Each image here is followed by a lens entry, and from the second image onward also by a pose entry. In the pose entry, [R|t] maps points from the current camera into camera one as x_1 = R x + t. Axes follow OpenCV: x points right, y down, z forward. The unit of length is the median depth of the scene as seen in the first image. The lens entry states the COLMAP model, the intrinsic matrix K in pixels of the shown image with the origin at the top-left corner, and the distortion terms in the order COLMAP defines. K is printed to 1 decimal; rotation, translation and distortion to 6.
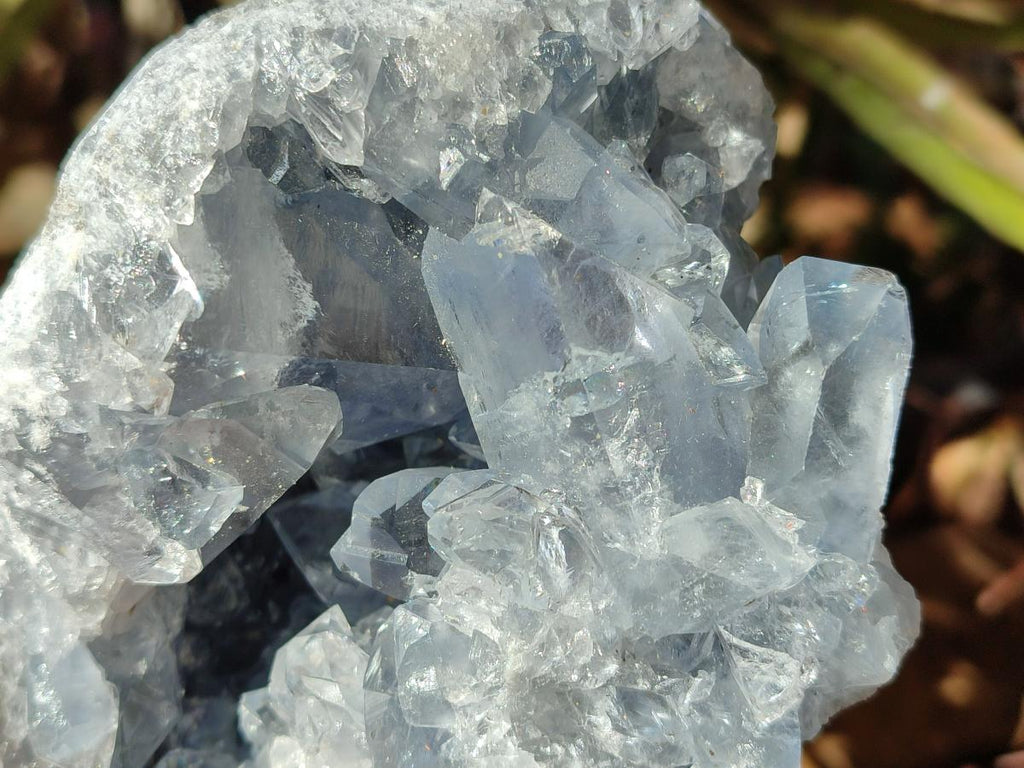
lens RADIAL K [[1463.0, 0, 488.9], [0, 1463.0, 399.8], [0, 0, 1]] dist [0.244908, -1.764423]
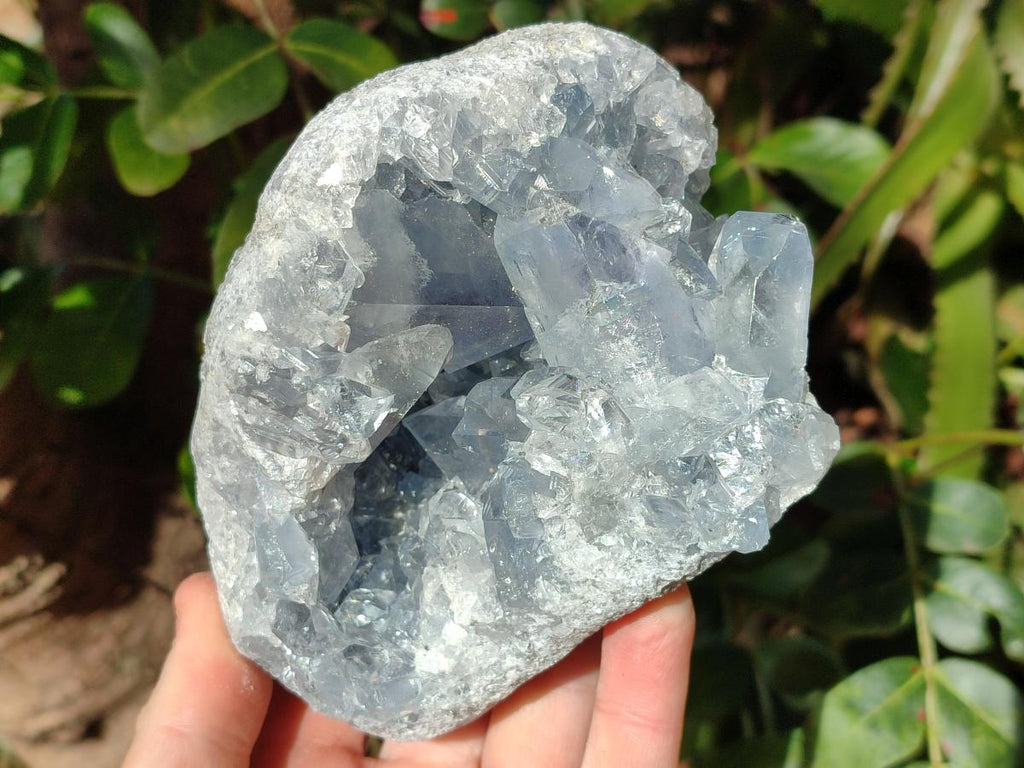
lens RADIAL K [[1484.0, 0, 502.9], [0, 1484.0, 386.7], [0, 0, 1]] dist [0.258589, -1.364033]
pose [[0.995166, -0.098137, -0.003771, -0.046546], [0.098008, 0.994850, -0.025856, 0.105164], [0.006289, 0.025361, 0.999659, -0.582698]]
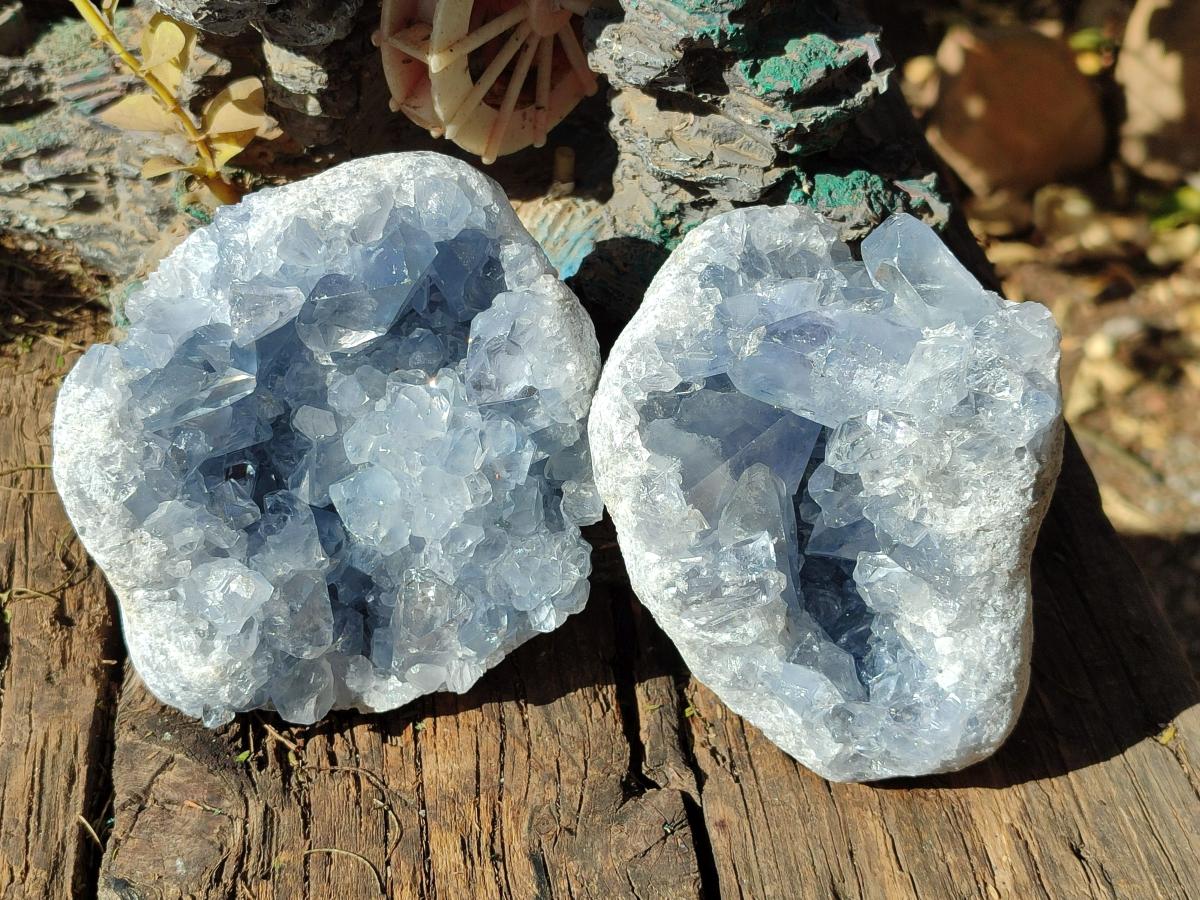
lens RADIAL K [[1739.0, 0, 589.3], [0, 1739.0, 453.1], [0, 0, 1]] dist [0.258589, -1.364033]
pose [[0.630736, -0.761654, -0.148512, 0.118541], [0.693655, 0.639181, -0.332101, 0.634587], [0.347872, 0.106452, 0.931479, -1.350677]]
